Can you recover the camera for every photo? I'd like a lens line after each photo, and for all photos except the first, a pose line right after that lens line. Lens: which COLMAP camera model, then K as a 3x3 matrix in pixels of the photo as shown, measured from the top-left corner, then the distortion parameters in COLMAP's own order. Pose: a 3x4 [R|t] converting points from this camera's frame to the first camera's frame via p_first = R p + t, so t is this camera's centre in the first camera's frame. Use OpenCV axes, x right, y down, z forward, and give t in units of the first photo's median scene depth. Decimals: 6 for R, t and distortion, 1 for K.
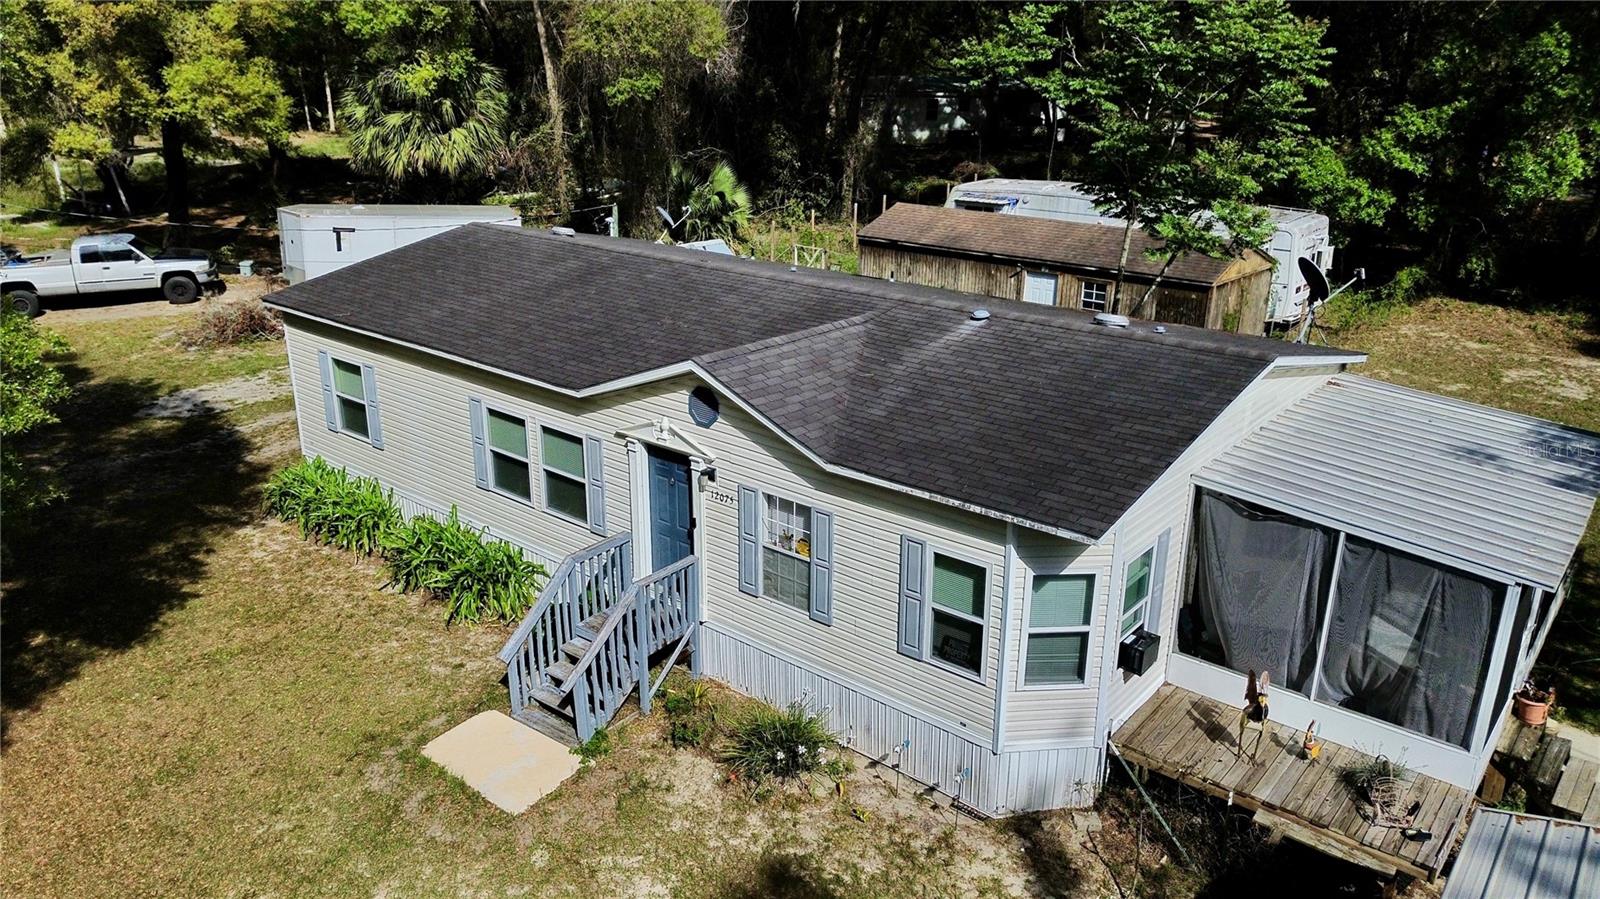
lens RADIAL K [[1106.9, 0, 813.0], [0, 1106.9, 432.1], [0, 0, 1]] dist [0.070627, -0.093790]
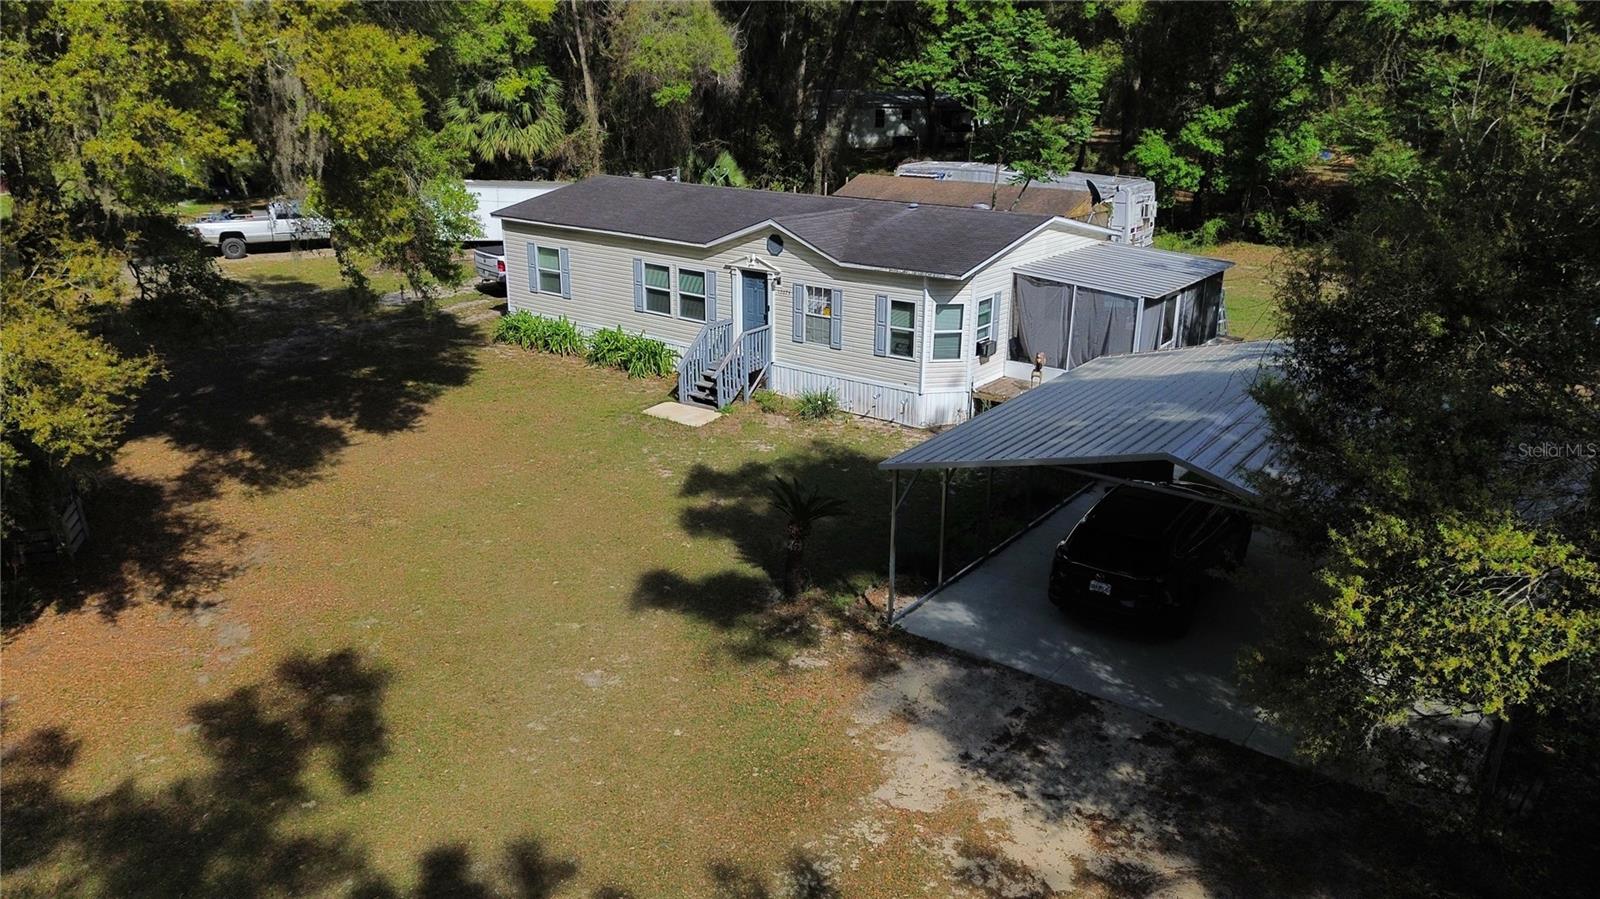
lens RADIAL K [[1130.2, 0, 804.3], [0, 1130.2, 453.2], [0, 0, 1]] dist [0.072765, -0.129494]
pose [[0.999142, -0.011524, 0.039783, -0.106277], [0.011693, 0.999924, -0.004004, 0.291125], [-0.039734, 0.004466, 0.999200, -0.839486]]
